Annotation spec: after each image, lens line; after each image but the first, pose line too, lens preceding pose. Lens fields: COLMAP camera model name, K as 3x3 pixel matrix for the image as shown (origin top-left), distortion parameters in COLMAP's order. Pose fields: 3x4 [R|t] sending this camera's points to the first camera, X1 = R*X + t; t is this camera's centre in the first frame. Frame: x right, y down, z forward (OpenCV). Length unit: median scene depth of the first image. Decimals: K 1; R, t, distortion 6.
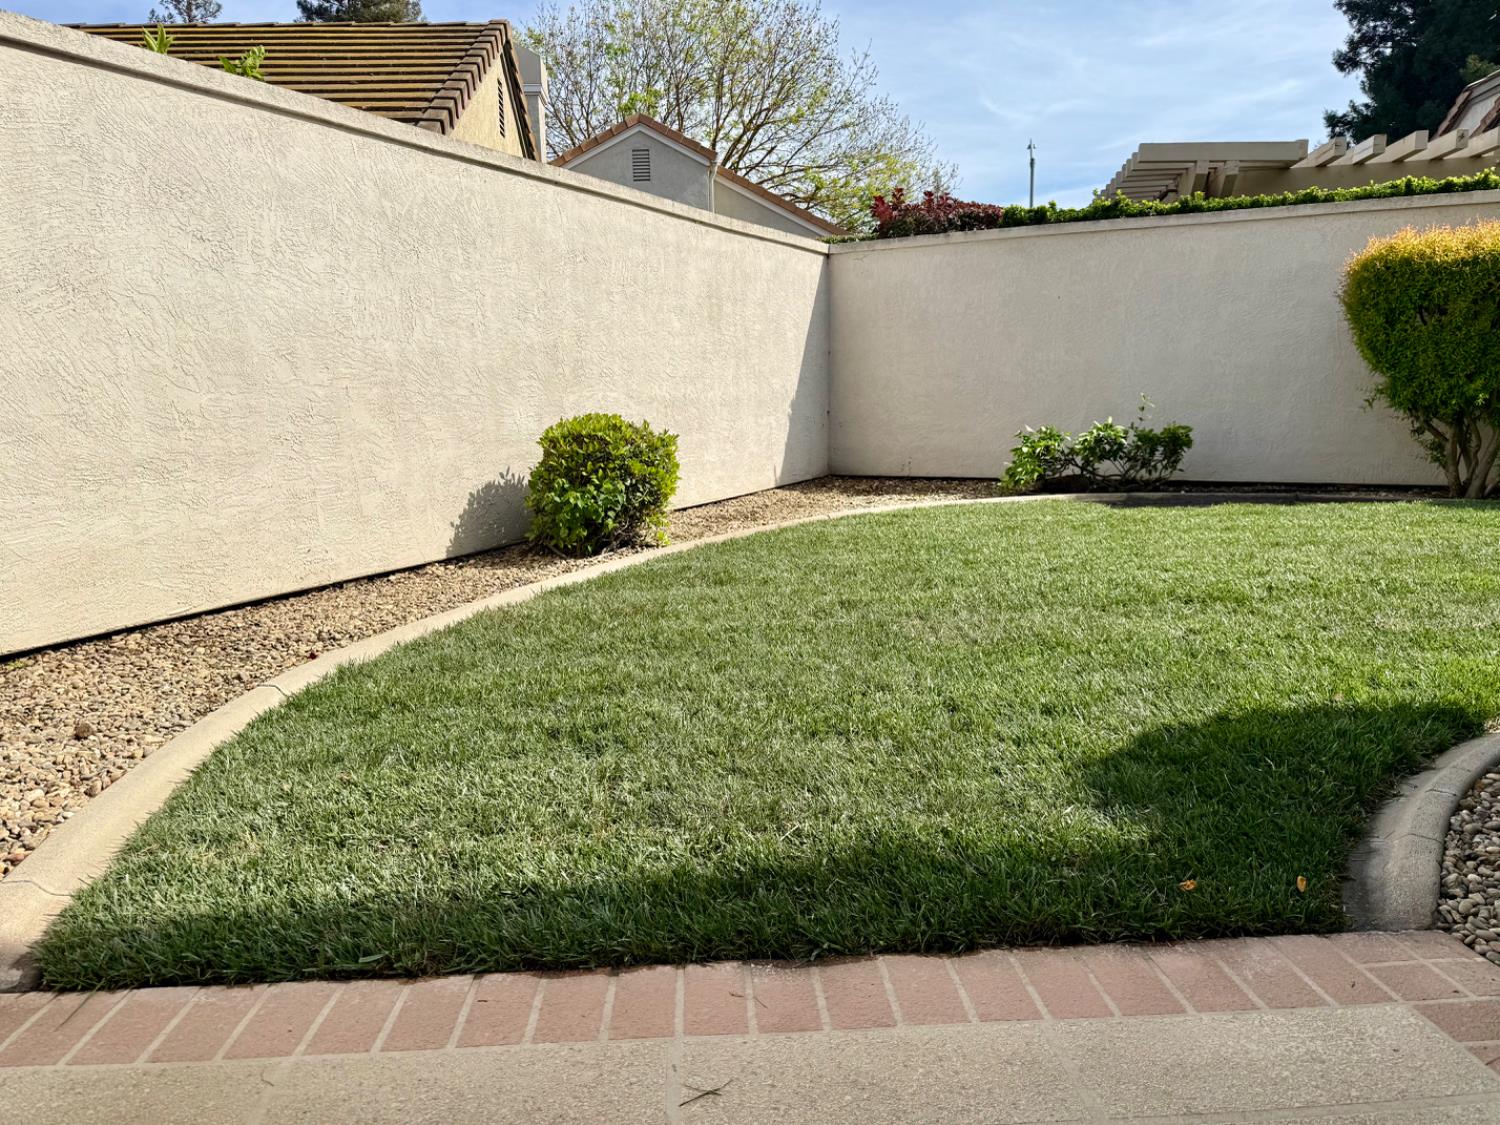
lens RADIAL K [[1093.6, 0, 754.6], [0, 1093.6, 563.7], [0, 0, 1]] dist [-0.031463, 0.002053]
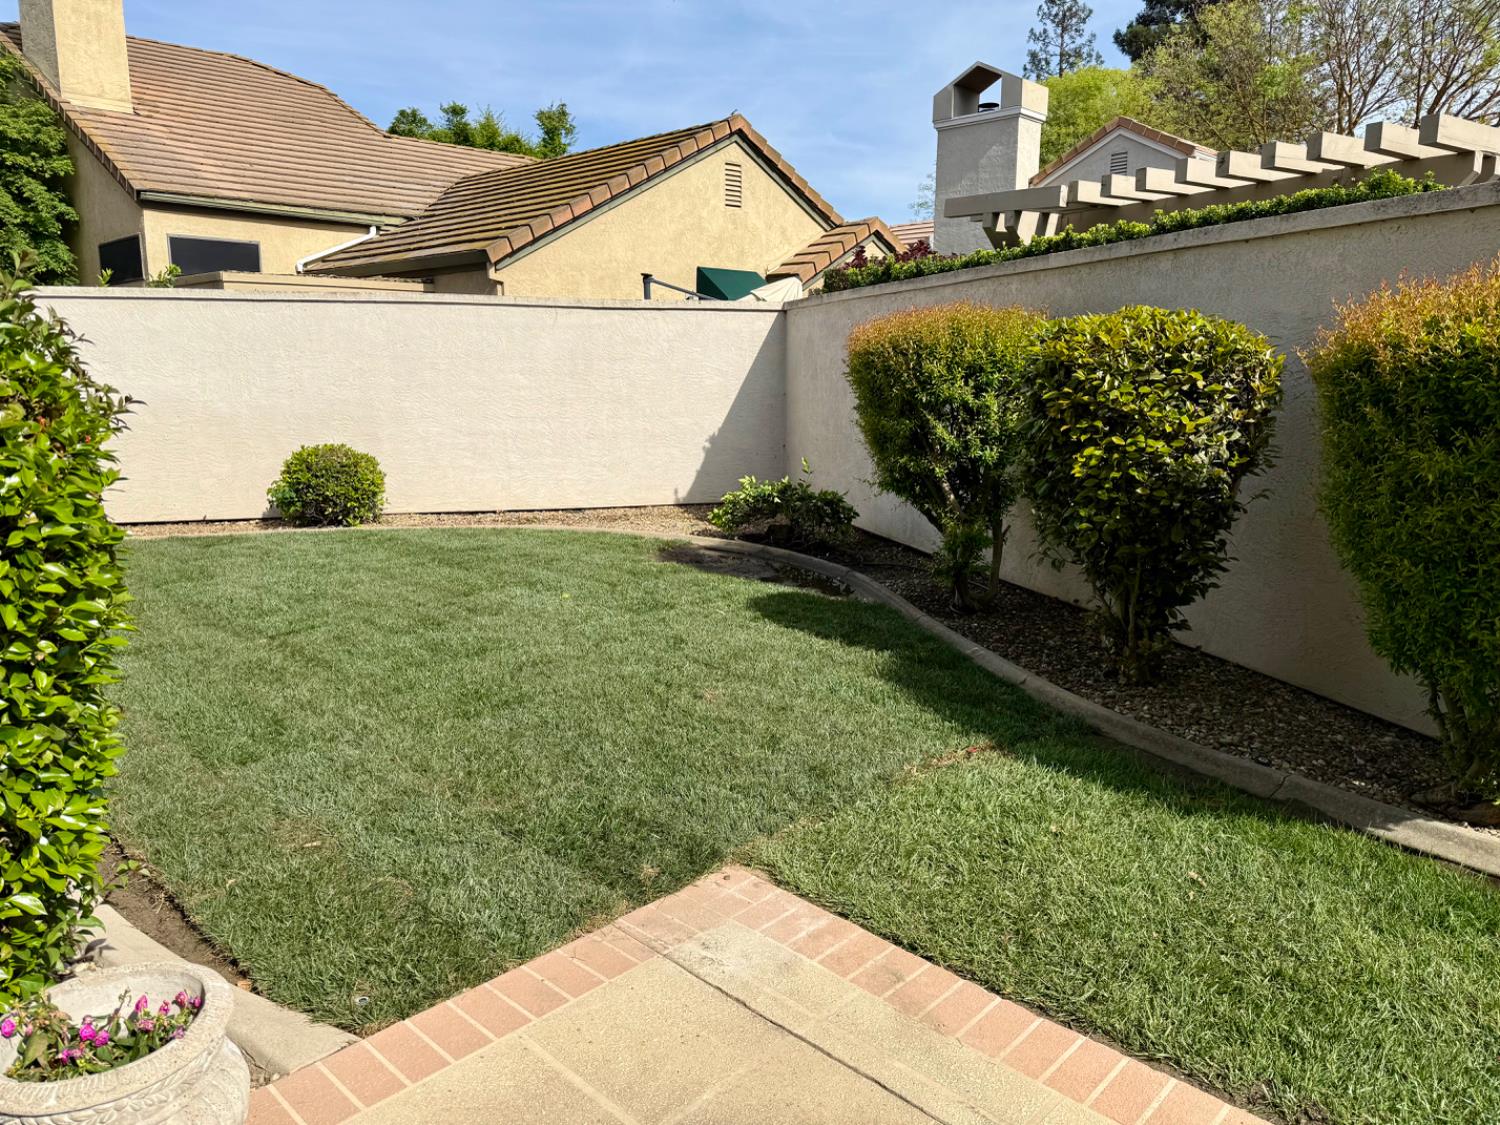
lens RADIAL K [[1041.5, 0, 750.0], [0, 1041.5, 562.5], [0, 0, 1]] dist [-0.001235, -0.003259]
pose [[0.669601, 0.167072, -0.723686, 0.937875], [-0.135737, 0.985489, 0.101919, -0.133010], [0.730212, 0.029986, 0.682563, 0.236307]]
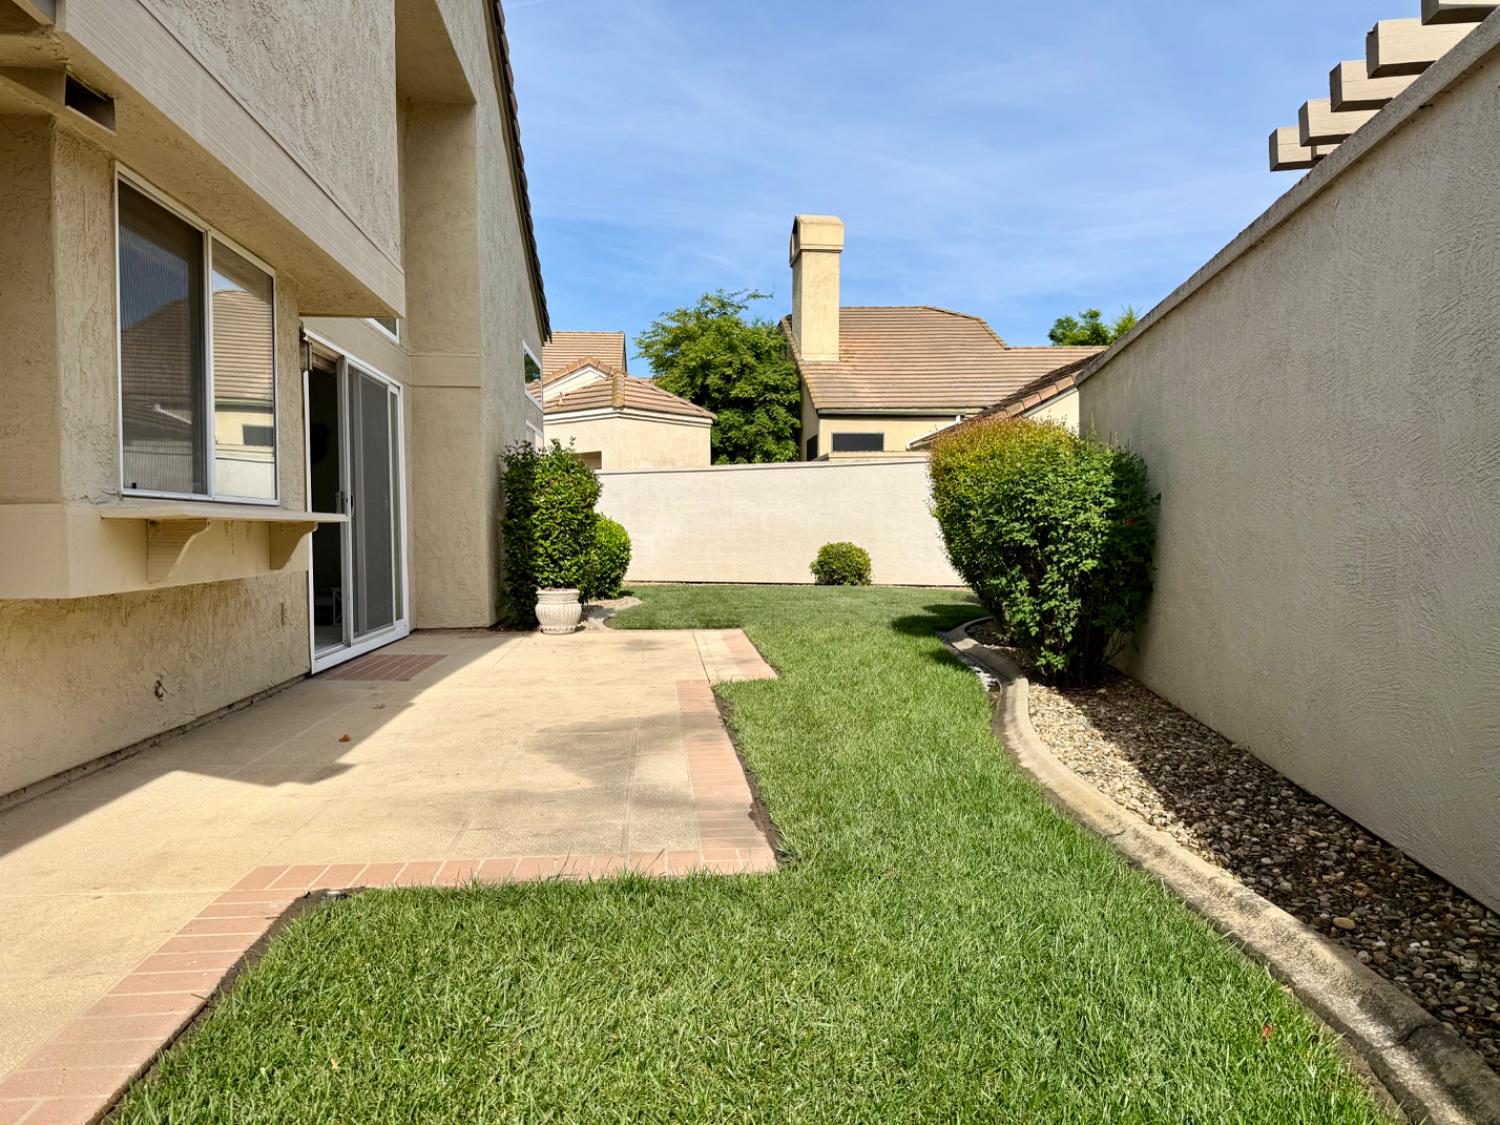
lens RADIAL K [[1041.5, 0, 750.0], [0, 1041.5, 562.5], [0, 0, 1]] dist [-0.001235, -0.003259]
pose [[0.012884, 0.056673, -0.998310, 1.796086], [-0.145396, 0.987888, 0.054205, -0.128006], [0.989290, 0.144452, 0.020968, 0.440006]]
